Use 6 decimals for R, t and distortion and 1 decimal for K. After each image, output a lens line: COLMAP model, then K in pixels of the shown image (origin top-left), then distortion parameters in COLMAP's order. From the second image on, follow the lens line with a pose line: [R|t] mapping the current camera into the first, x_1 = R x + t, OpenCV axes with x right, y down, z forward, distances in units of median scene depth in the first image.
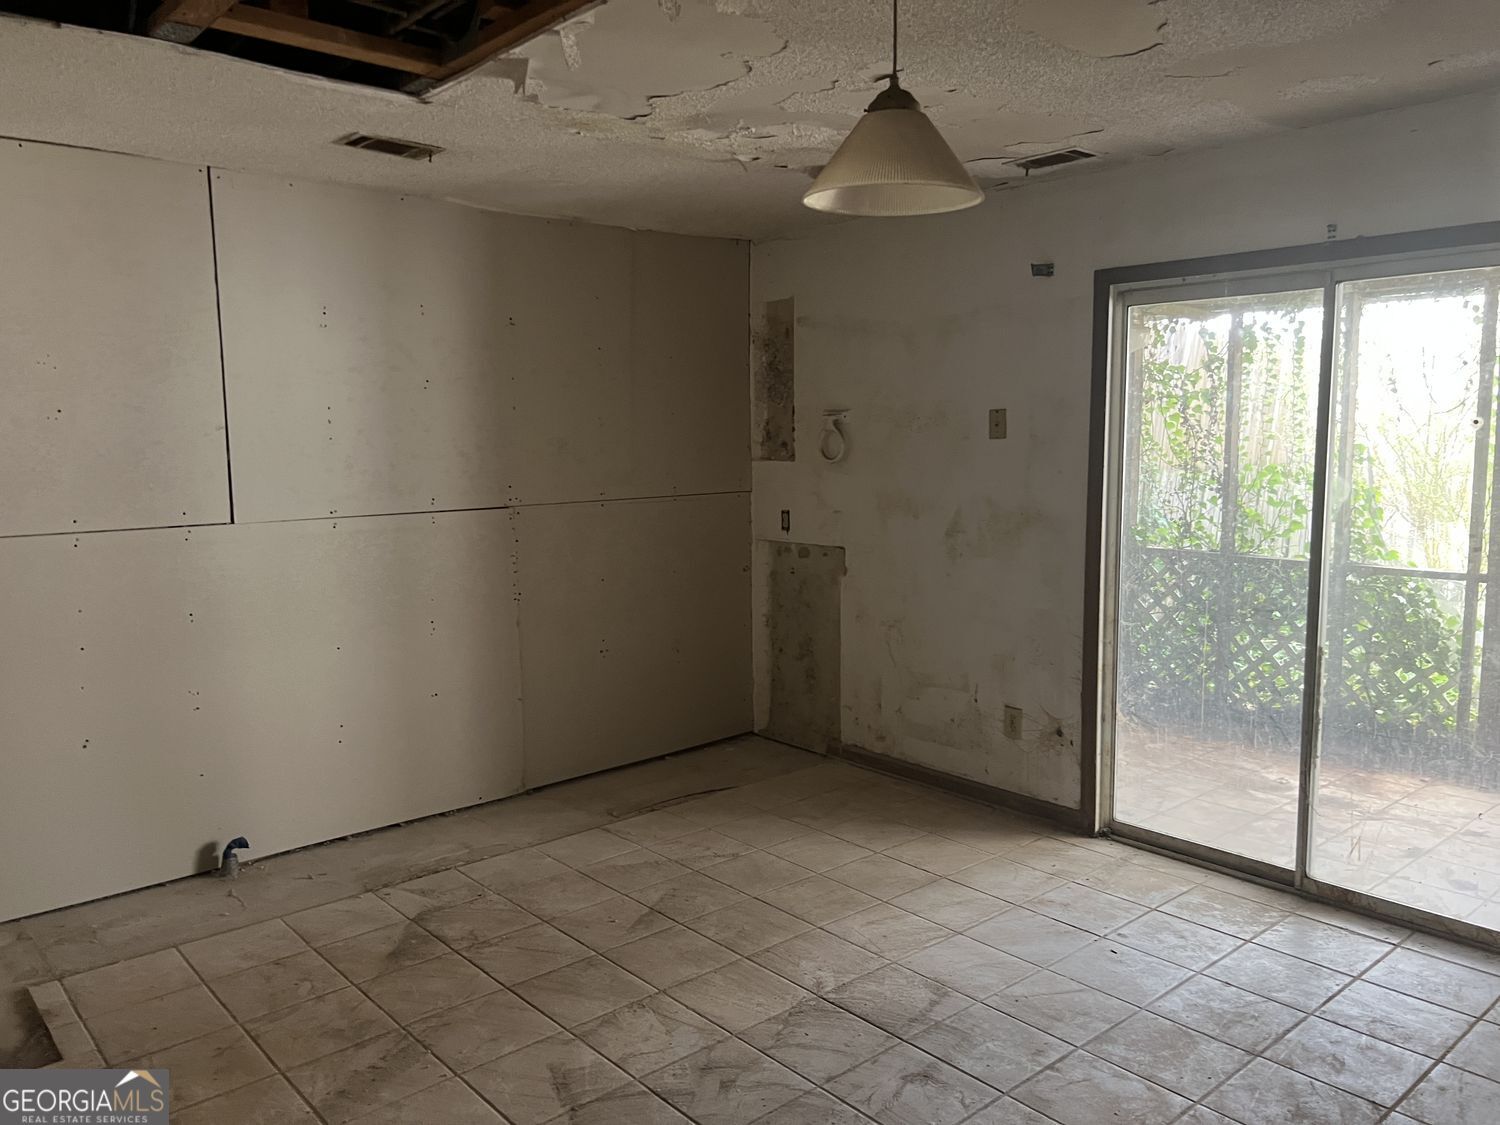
lens RADIAL K [[1133.4, 0, 758.5], [0, 1133.4, 570.6], [0, 0, 1]] dist [0.046405, -0.052980]
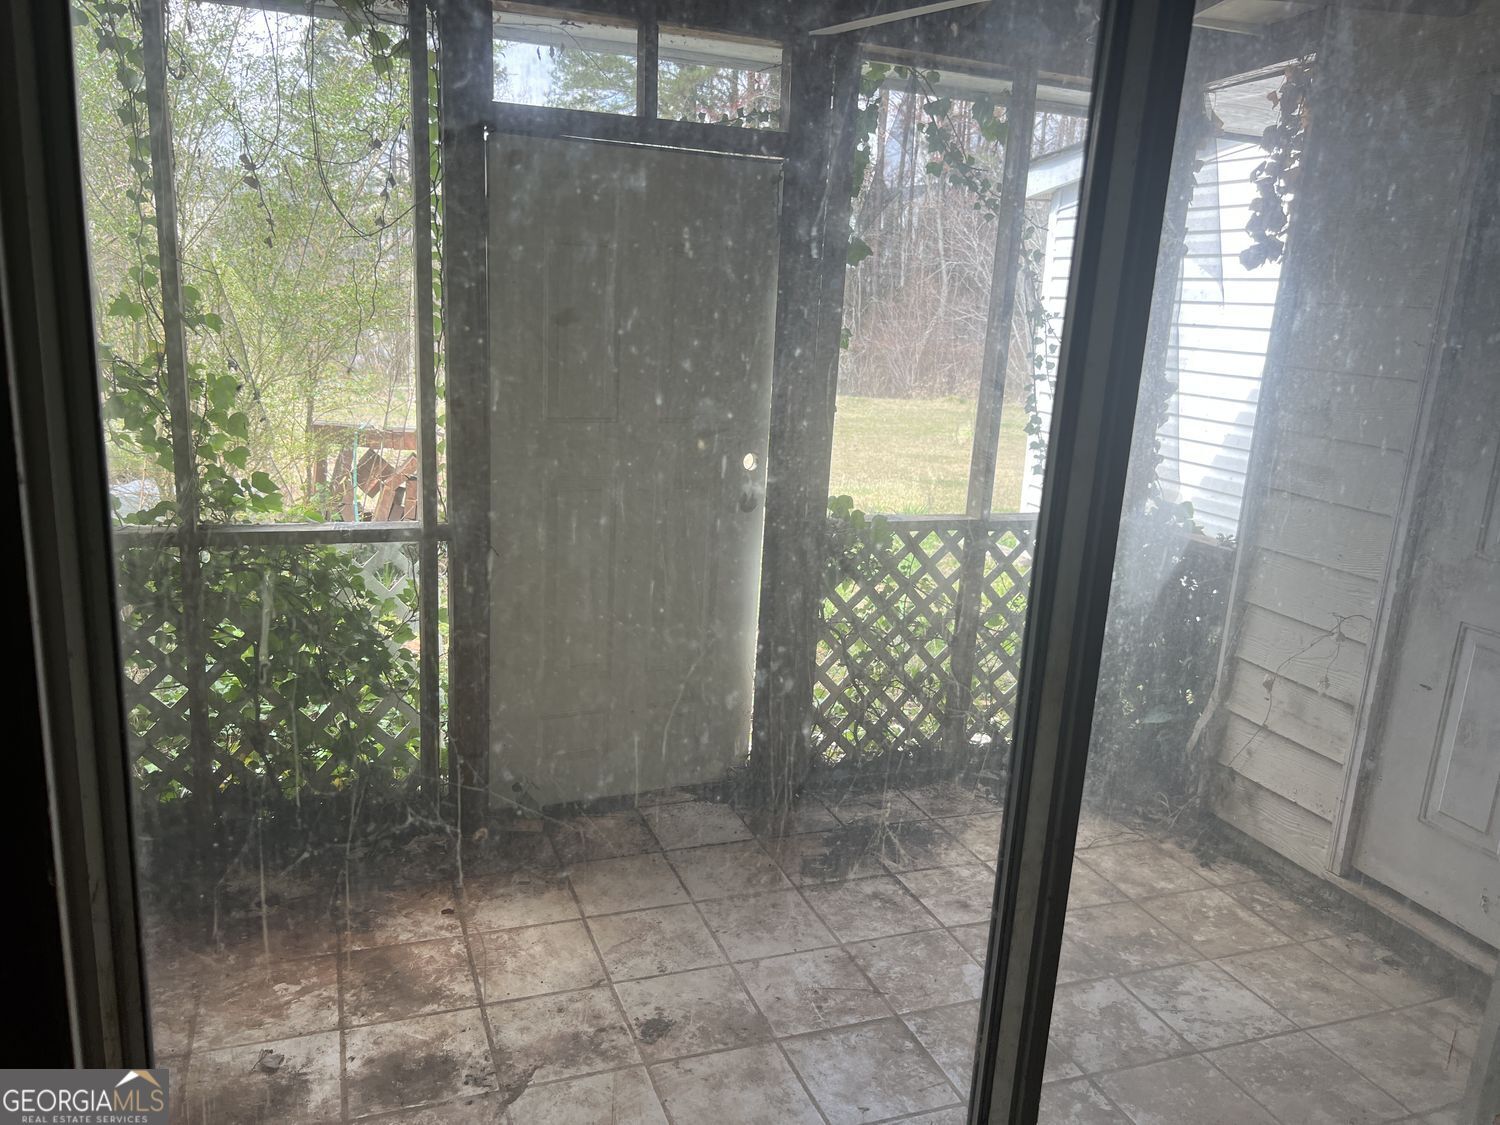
lens RADIAL K [[1133.4, 0, 758.5], [0, 1133.4, 570.6], [0, 0, 1]] dist [0.046405, -0.052980]
pose [[0.356178, -0.195739, 0.913687, 0.154763], [0.052184, 0.980454, 0.189700, -0.080081], [-0.932960, -0.019887, 0.359431, 0.660386]]
